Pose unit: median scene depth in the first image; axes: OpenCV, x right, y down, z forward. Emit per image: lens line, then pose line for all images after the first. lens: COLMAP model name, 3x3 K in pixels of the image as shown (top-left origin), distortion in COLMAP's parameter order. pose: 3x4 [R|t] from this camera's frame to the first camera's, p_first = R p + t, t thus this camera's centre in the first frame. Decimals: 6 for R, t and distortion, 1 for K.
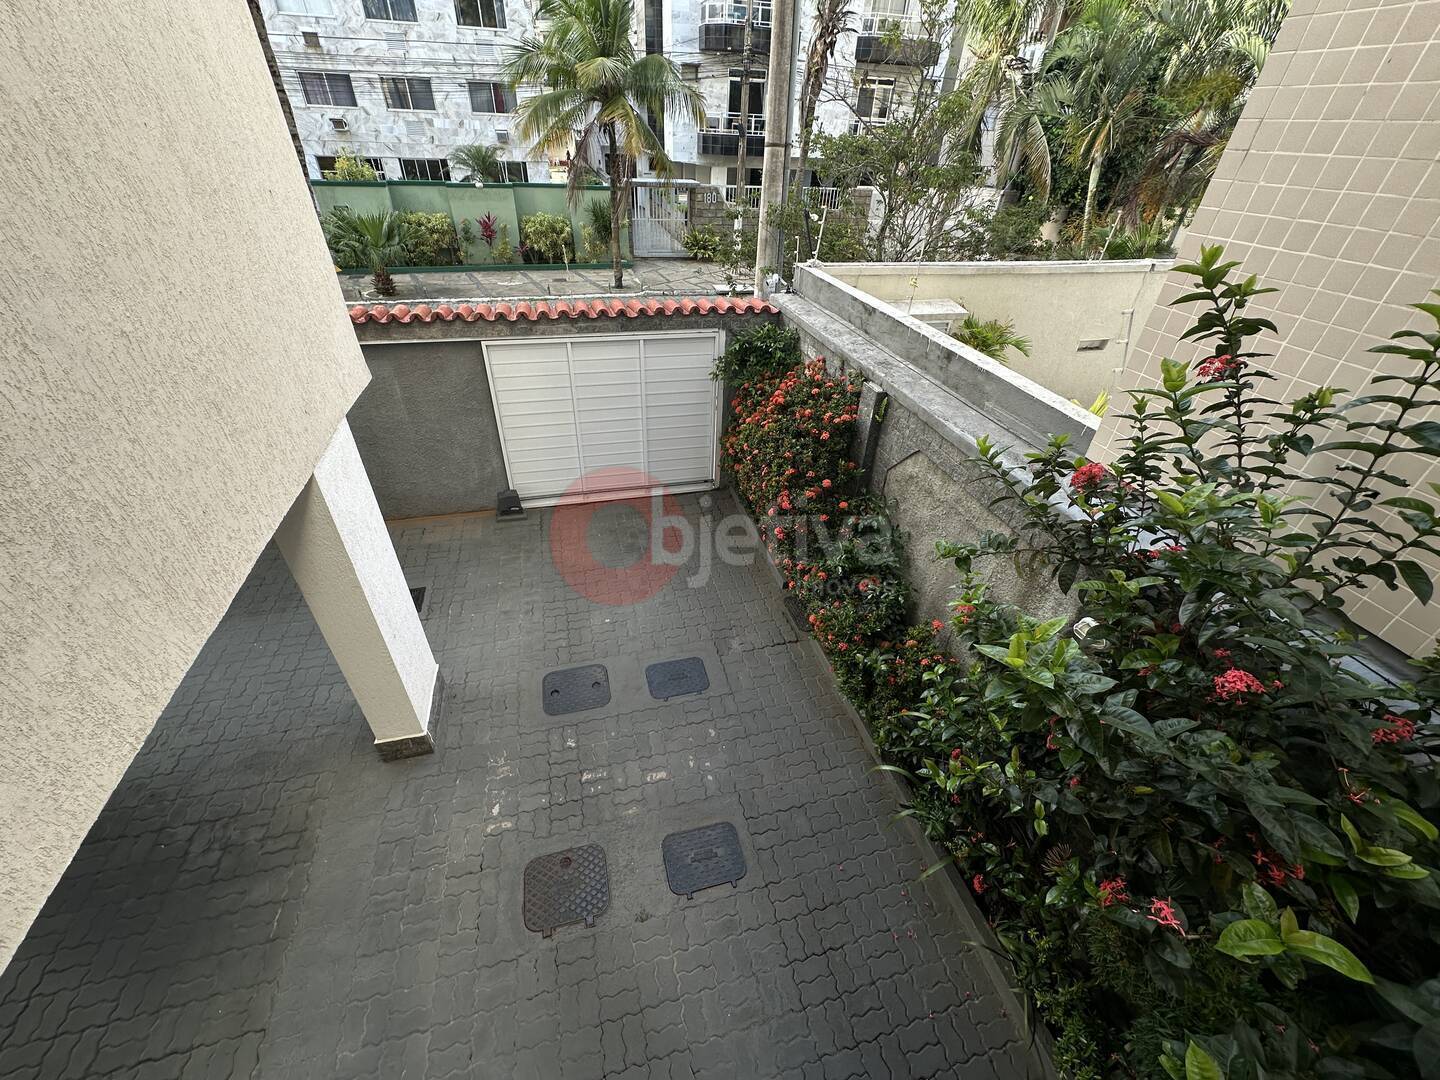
lens RADIAL K [[576.2, 0, 719.1], [0, 576.2, 538.0], [0, 0, 1]] dist [-0.001426, 0.000542]
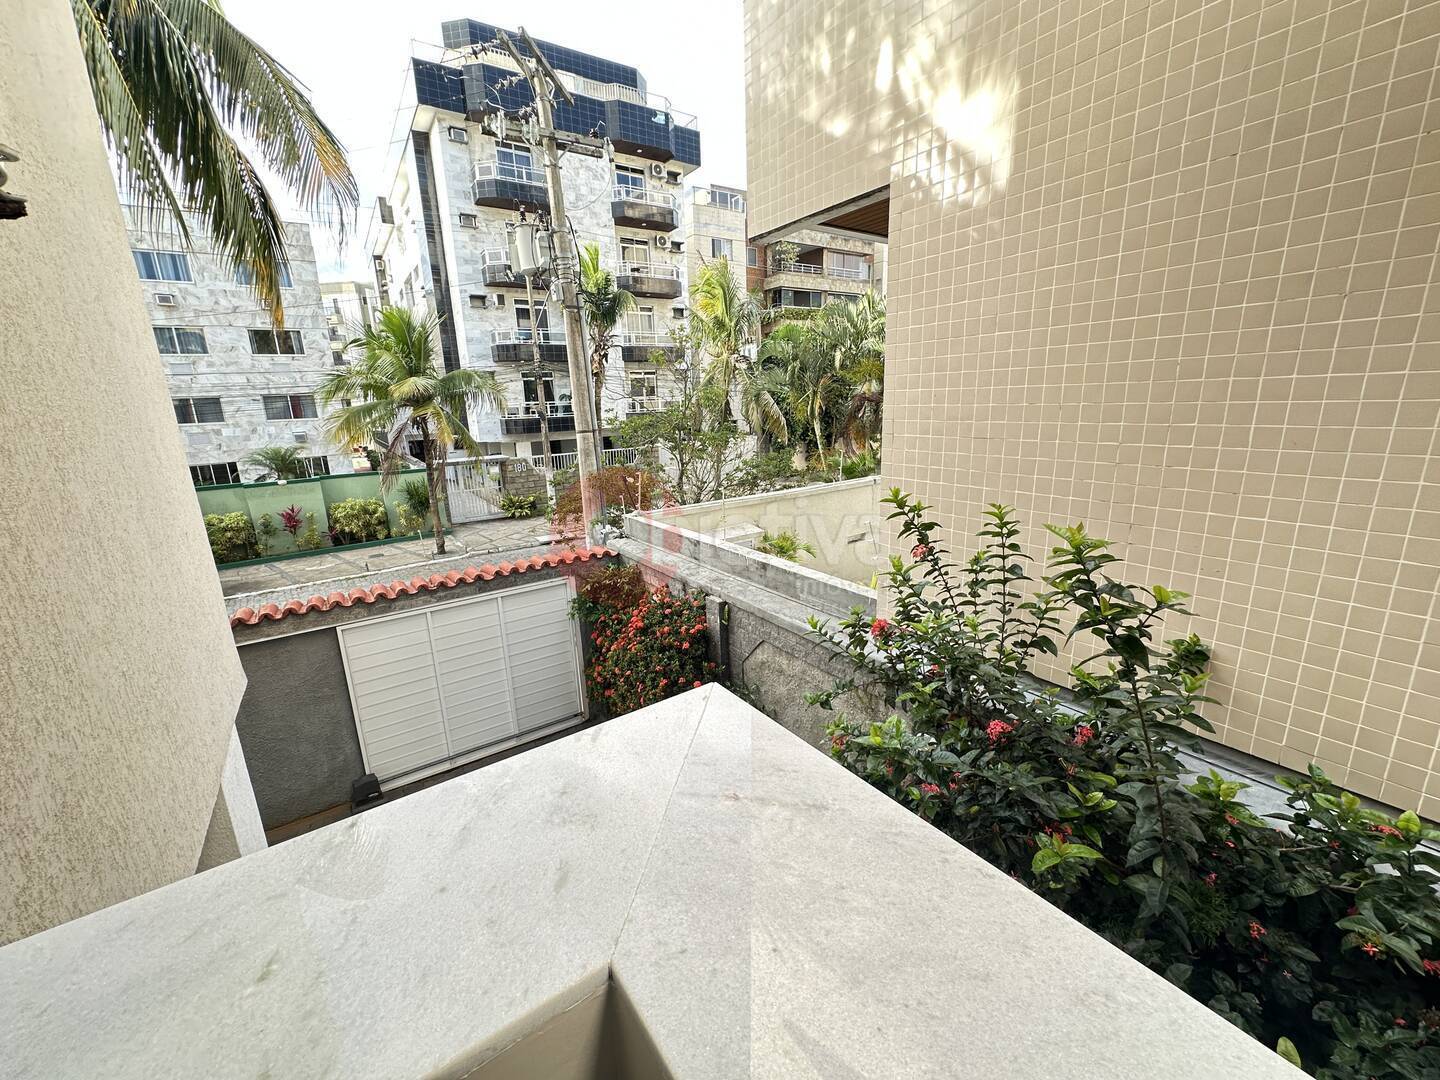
lens RADIAL K [[576.2, 0, 719.1], [0, 576.2, 538.0], [0, 0, 1]] dist [-0.001426, 0.000542]
pose [[0.938316, -0.149446, 0.311816, -0.071186], [0.254986, 0.908143, -0.332053, 0.026243], [-0.233550, 0.391079, 0.890231, -0.126287]]
